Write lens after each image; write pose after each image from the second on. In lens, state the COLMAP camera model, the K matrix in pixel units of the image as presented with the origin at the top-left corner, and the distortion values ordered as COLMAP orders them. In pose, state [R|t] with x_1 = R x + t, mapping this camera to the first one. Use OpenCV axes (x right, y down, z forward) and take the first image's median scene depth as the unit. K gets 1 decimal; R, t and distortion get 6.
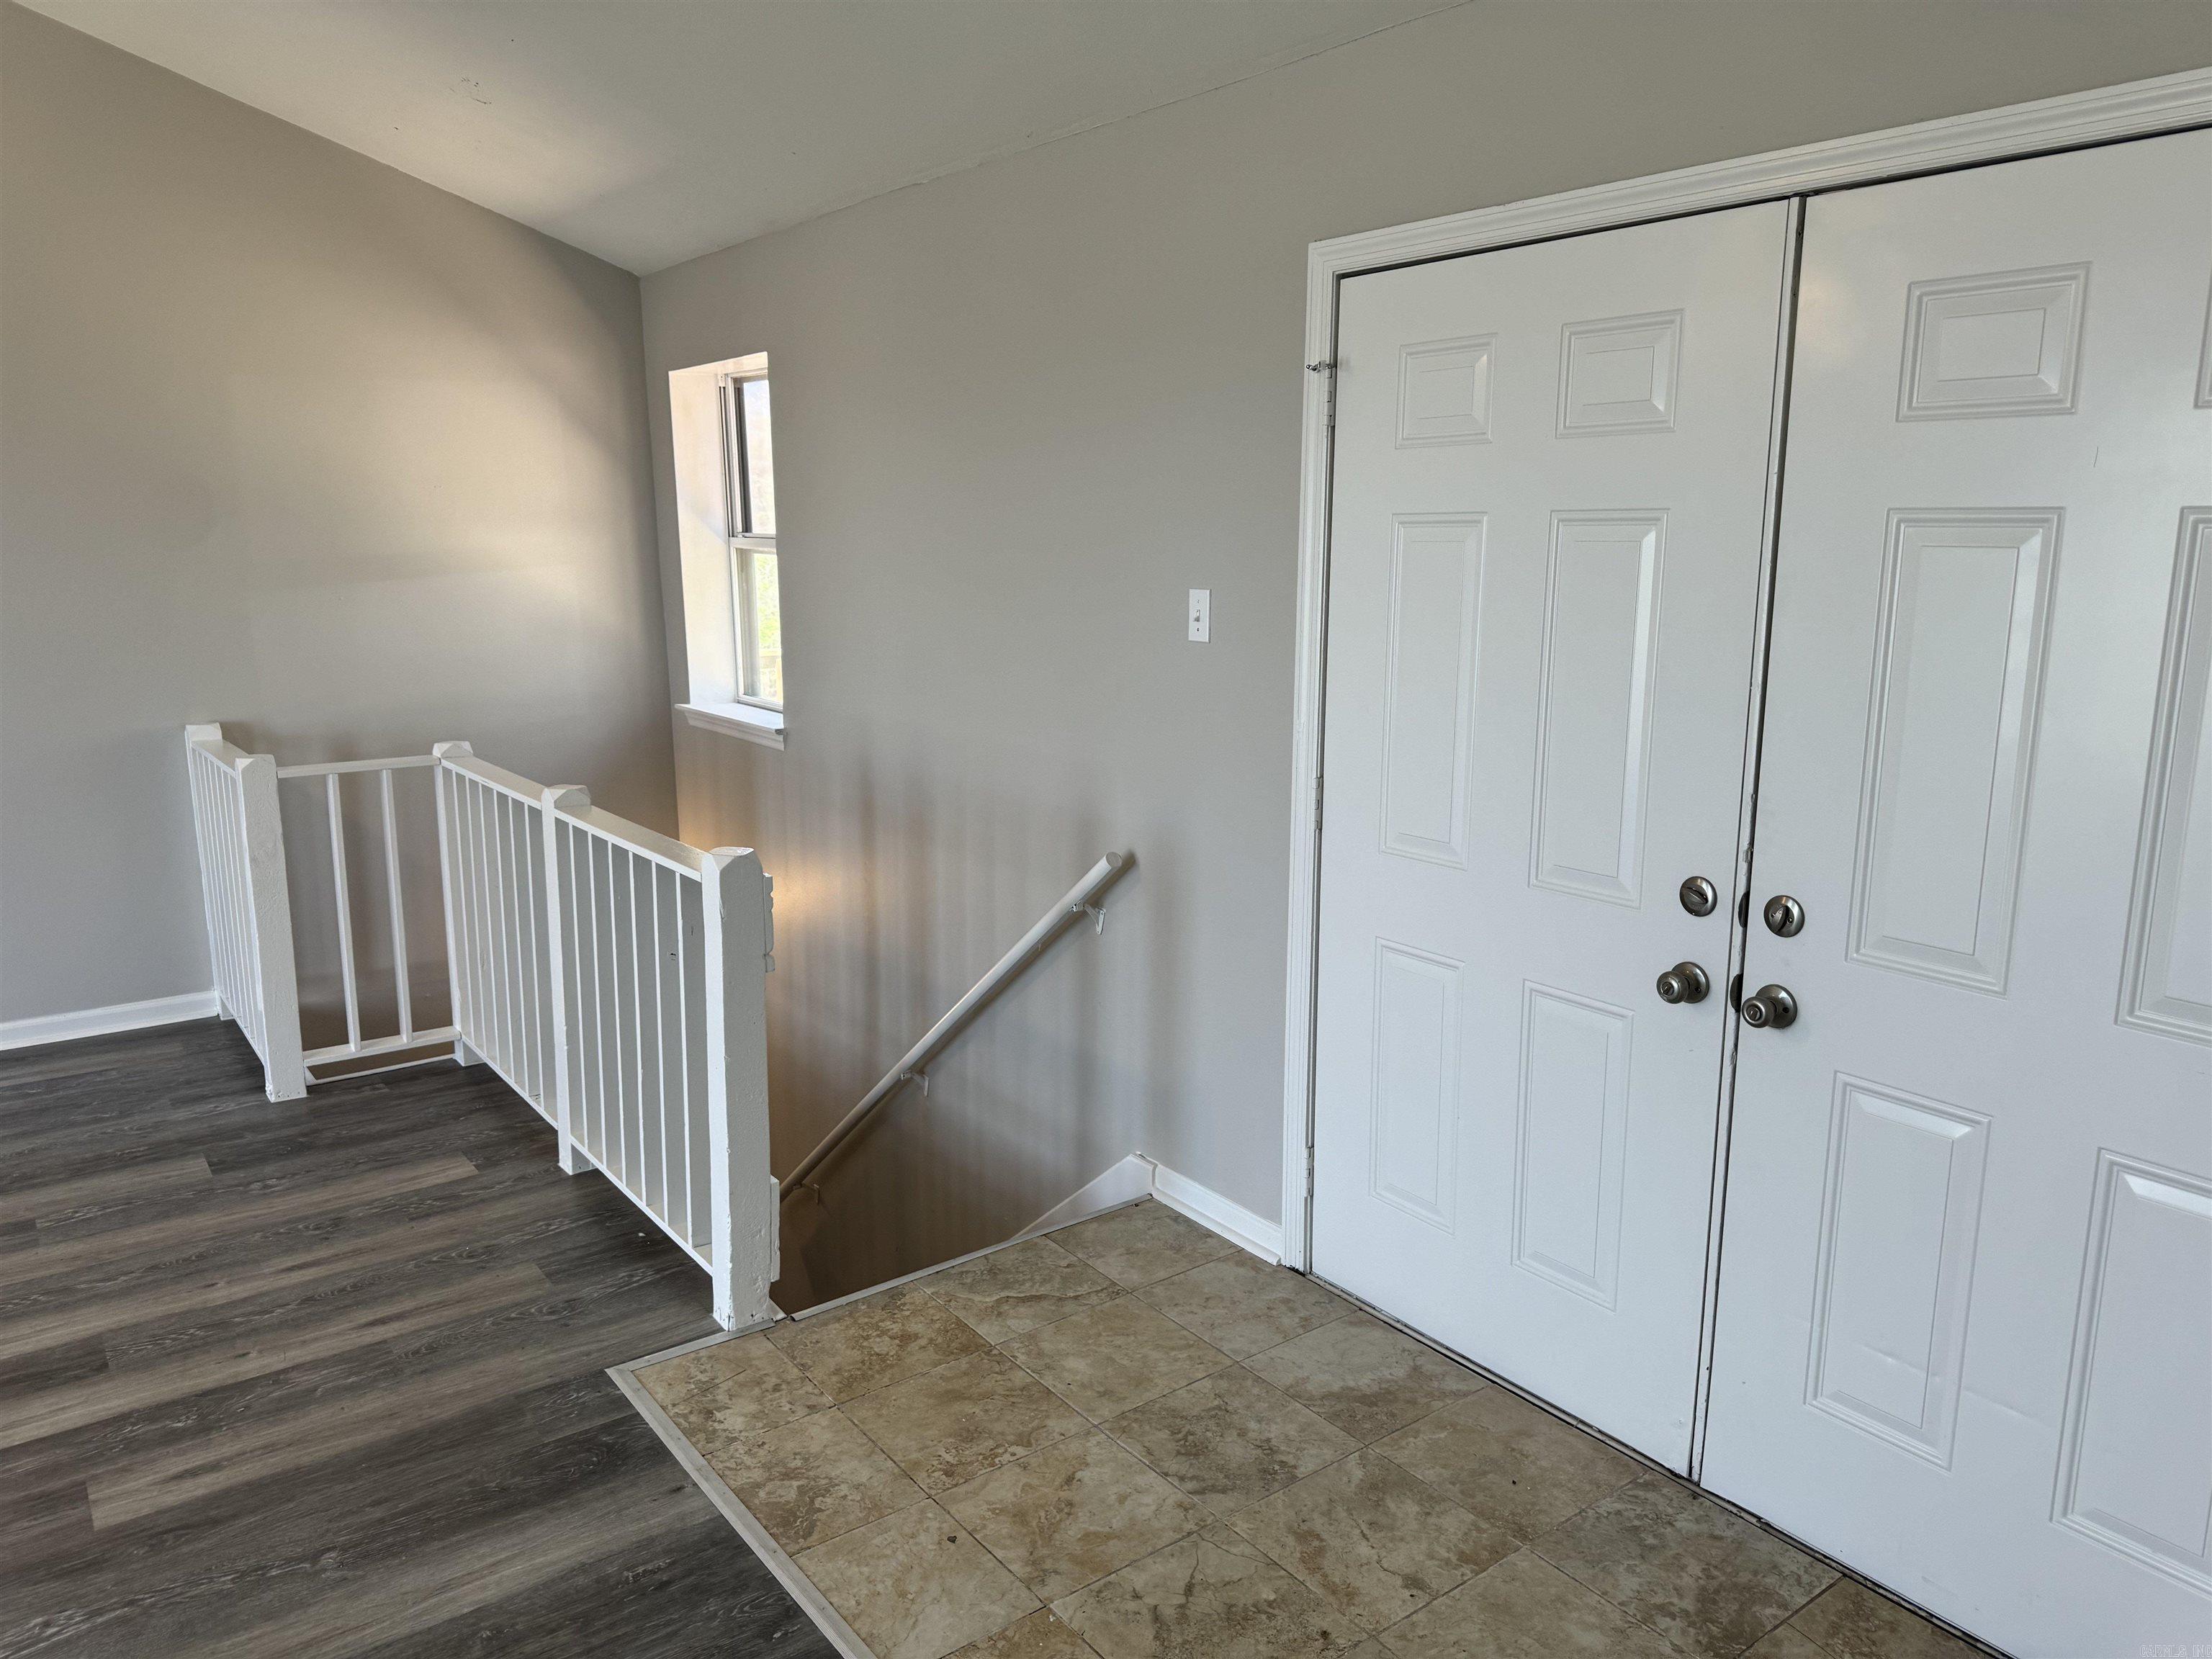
lens RADIAL K [[1549.8, 0, 1106.0], [0, 1549.8, 829.5], [0, 0, 1]] dist [0.003452, -0.009297]
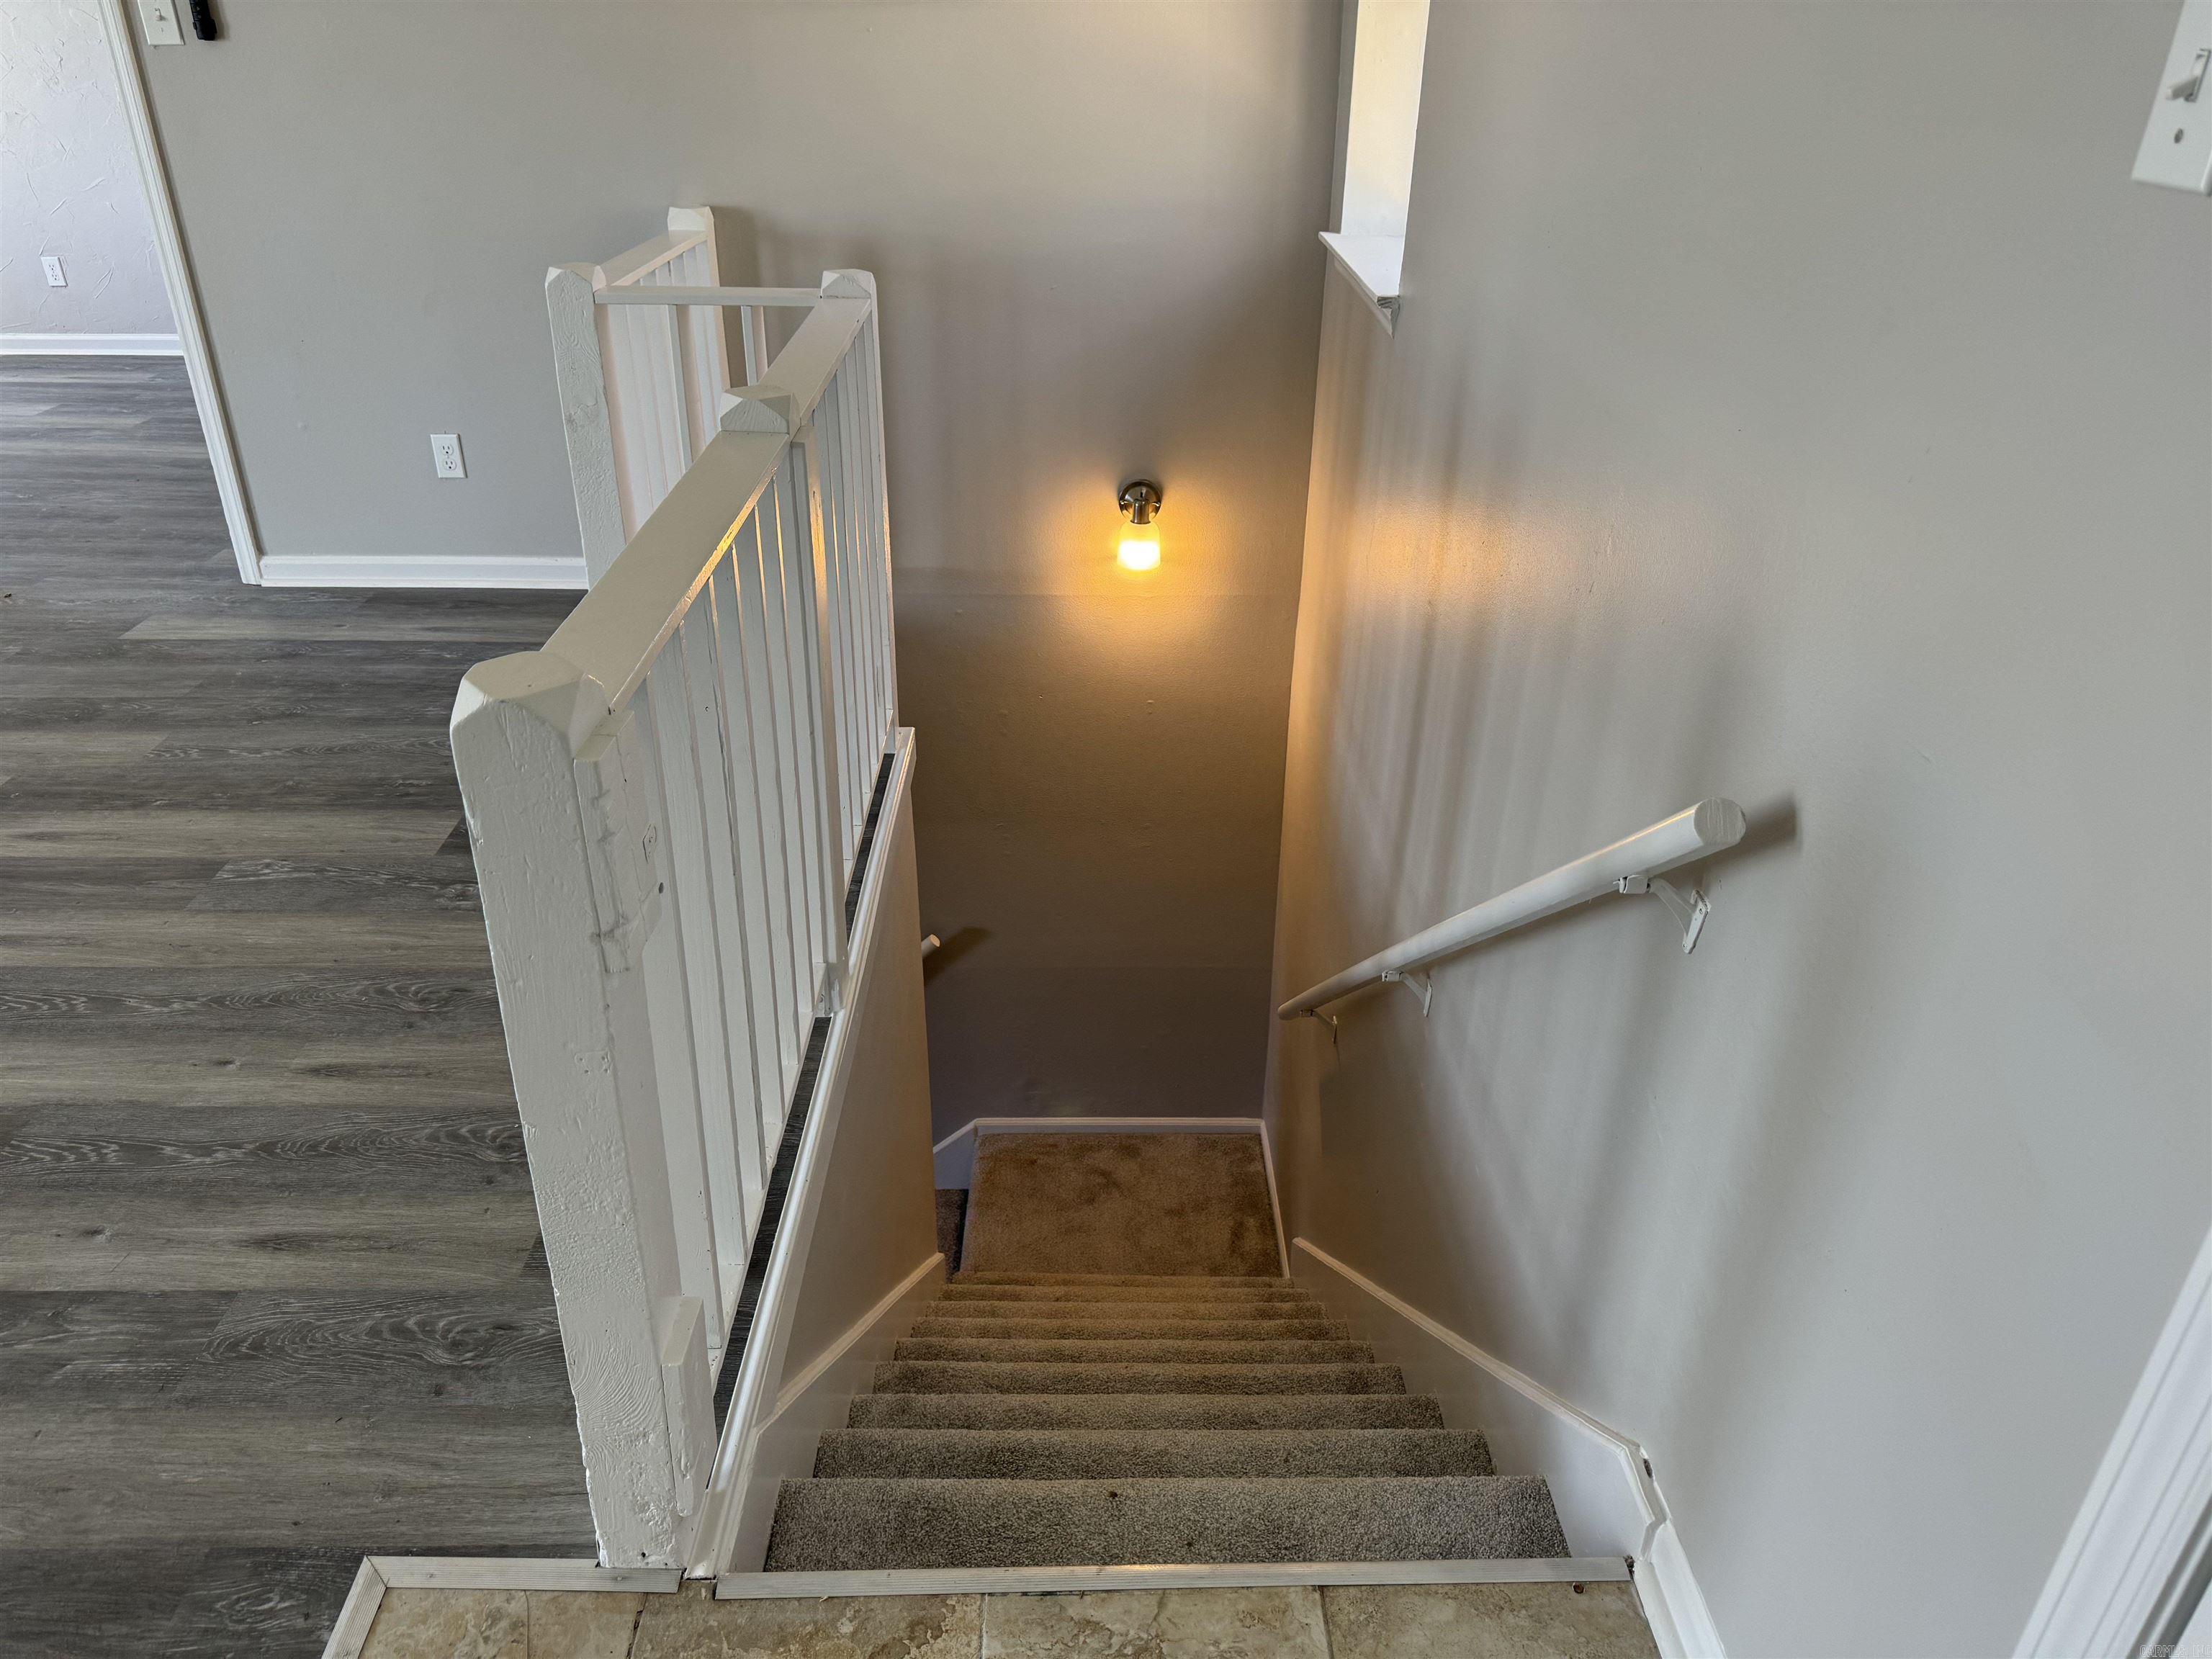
lens RADIAL K [[1549.8, 0, 1106.0], [0, 1549.8, 829.5], [0, 0, 1]] dist [0.003452, -0.009297]
pose [[0.811699, 0.283286, -0.510778, 0.078294], [-0.119519, 0.936560, 0.329500, -0.084741], [0.571717, -0.206407, 0.794063, 0.673886]]
